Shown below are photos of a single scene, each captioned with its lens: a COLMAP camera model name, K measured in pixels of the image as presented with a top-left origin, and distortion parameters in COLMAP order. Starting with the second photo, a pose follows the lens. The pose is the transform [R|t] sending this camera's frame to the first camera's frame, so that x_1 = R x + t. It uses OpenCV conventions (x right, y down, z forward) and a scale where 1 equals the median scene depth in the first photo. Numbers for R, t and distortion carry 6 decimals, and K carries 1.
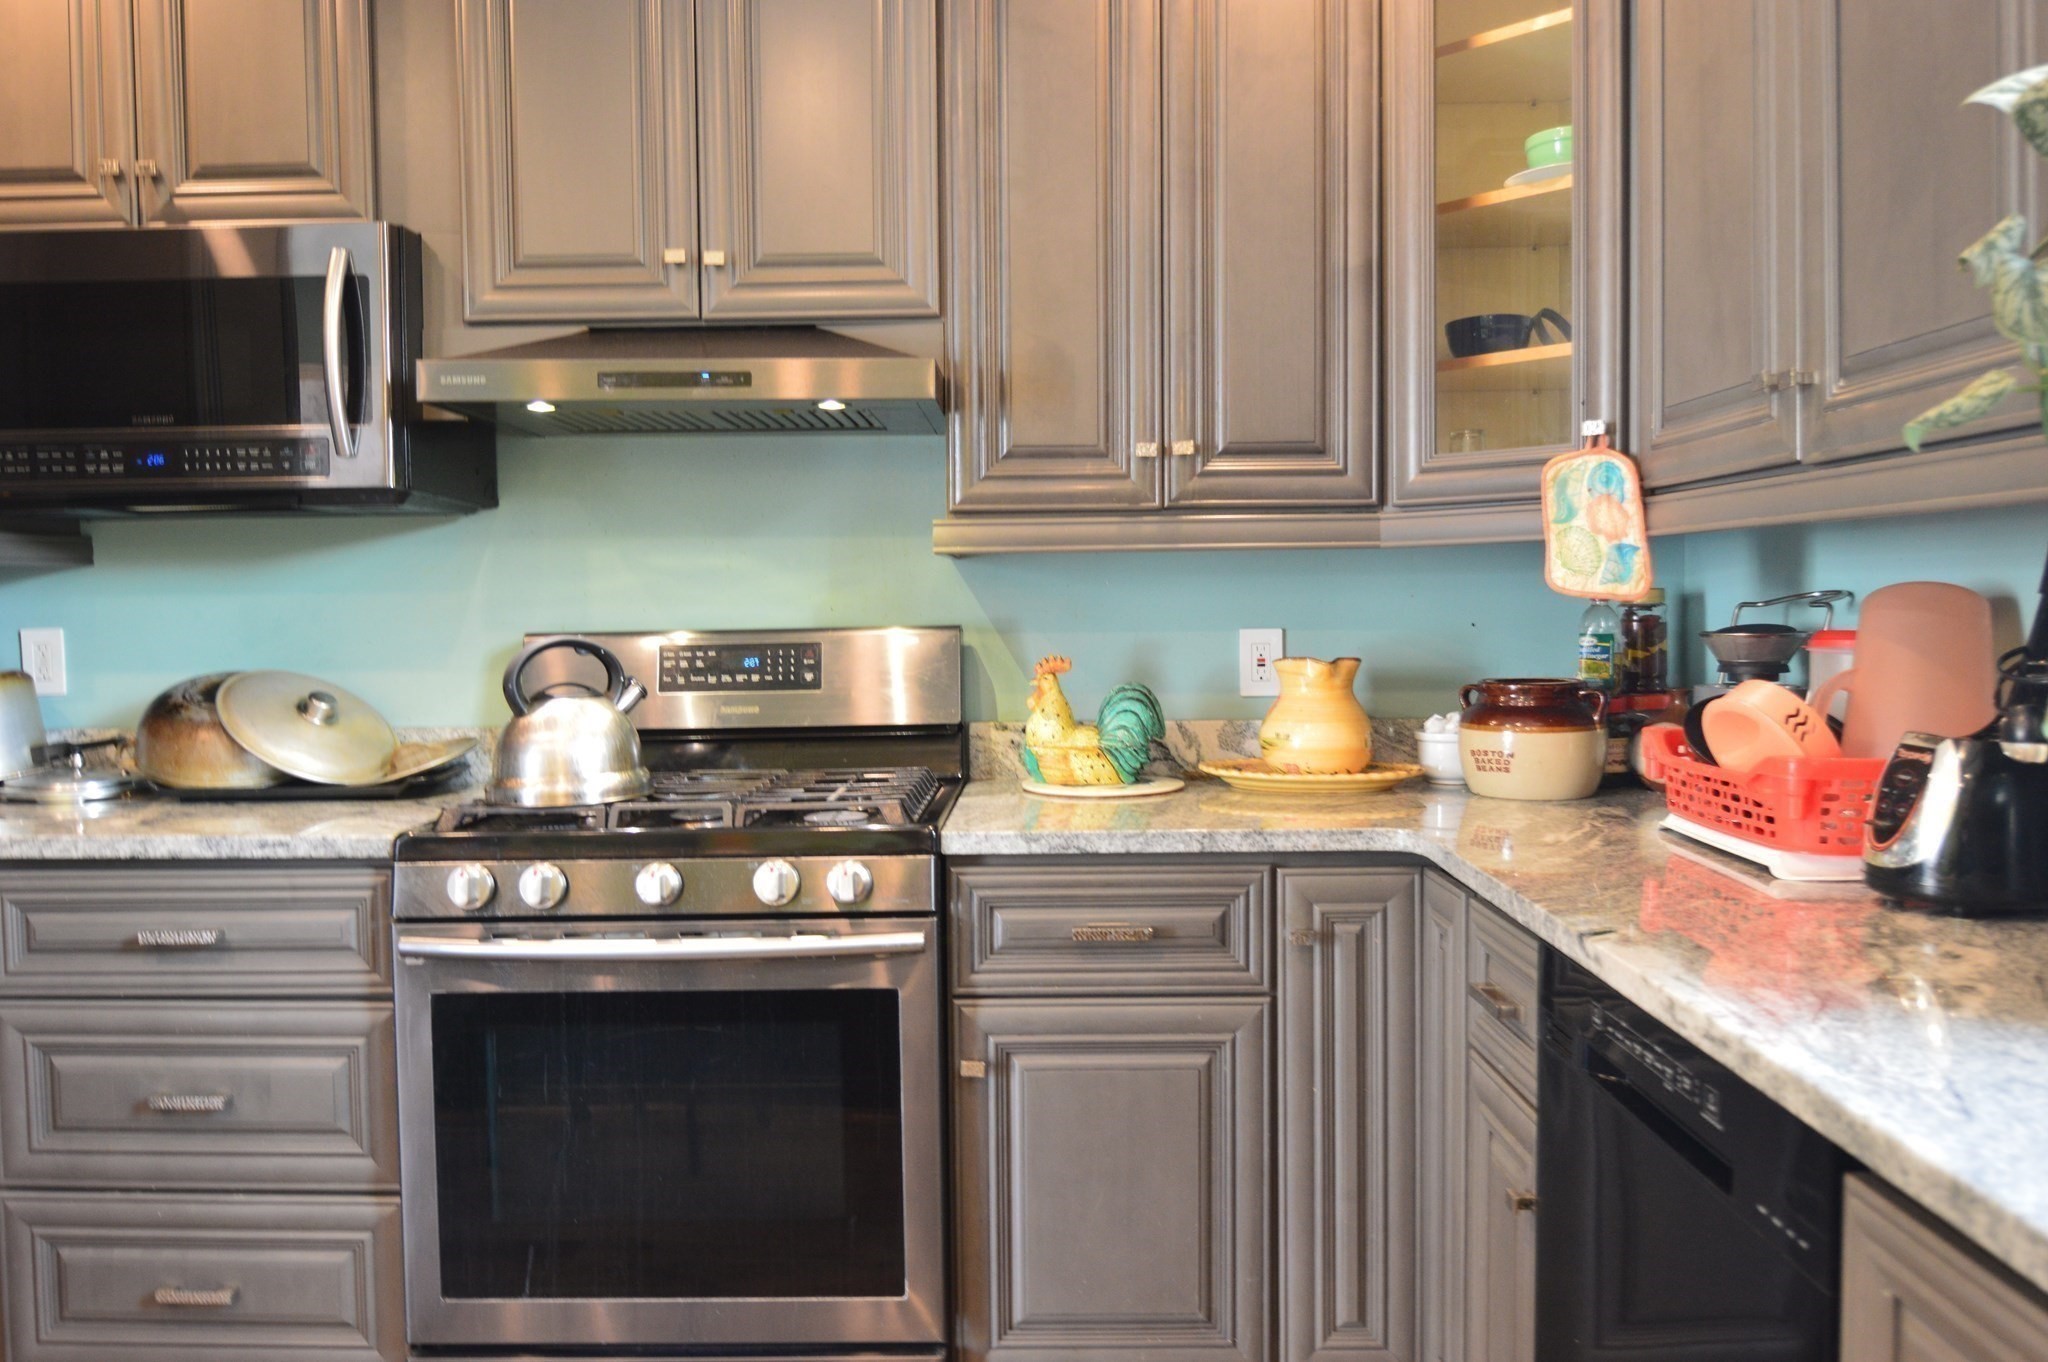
lens RADIAL K [[1563.2, 0, 1024.0], [0, 1563.2, 681.0], [0, 0, 1]] dist [-0.026345, 0.005717]
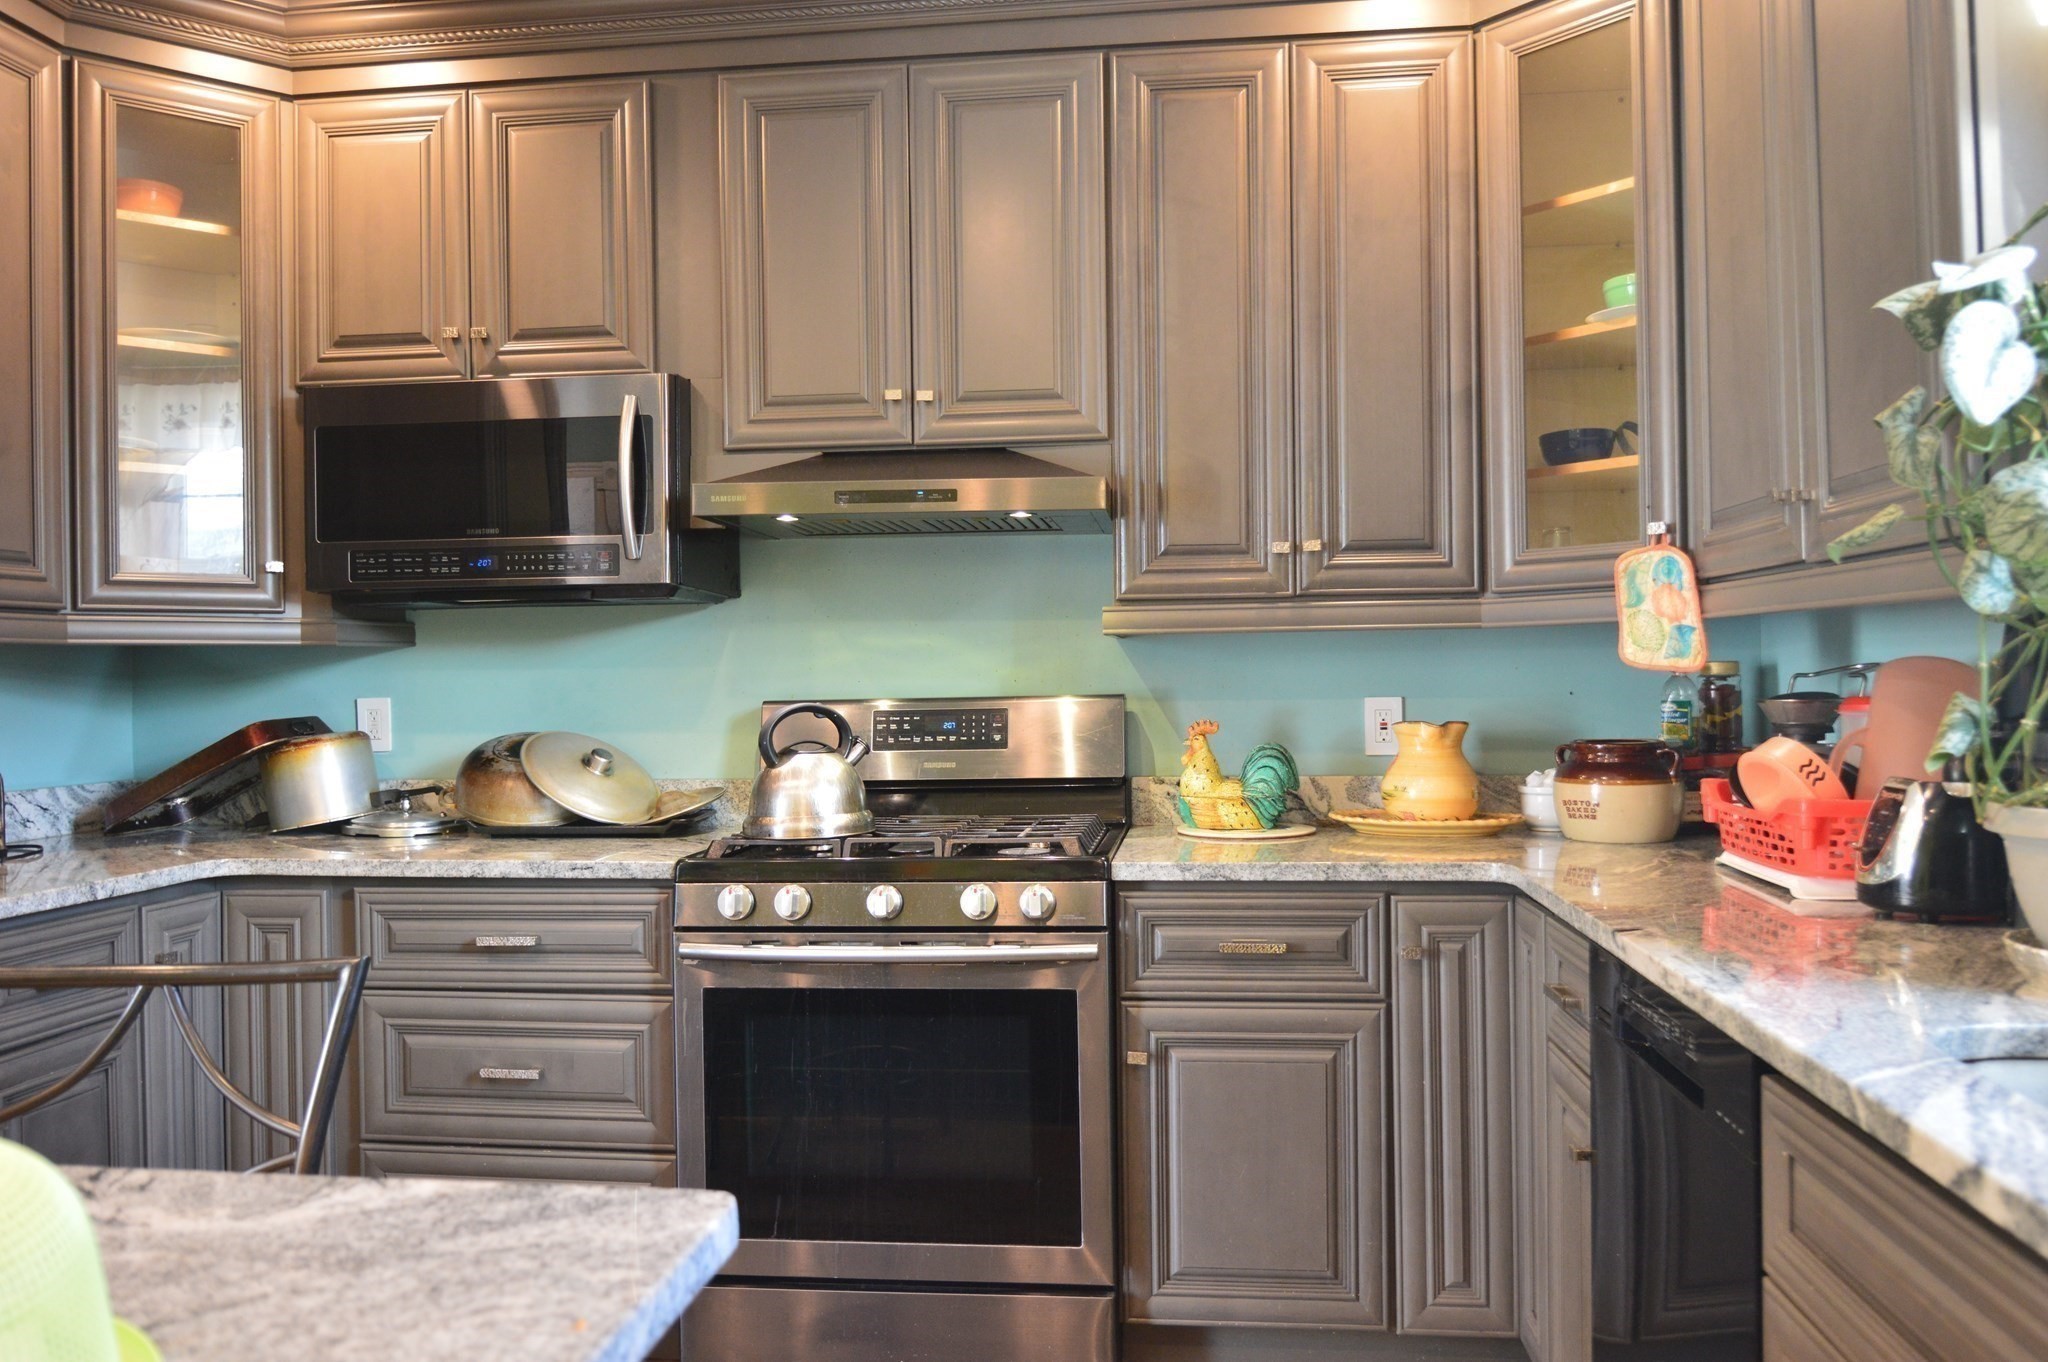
lens RADIAL K [[1563.2, 0, 1024.0], [0, 1563.2, 681.0], [0, 0, 1]] dist [-0.026345, 0.005717]
pose [[0.995400, -0.001897, -0.095790, -0.003360], [-0.002481, 0.998958, -0.045570, 0.009618], [0.095777, 0.045598, 0.994358, -0.211508]]
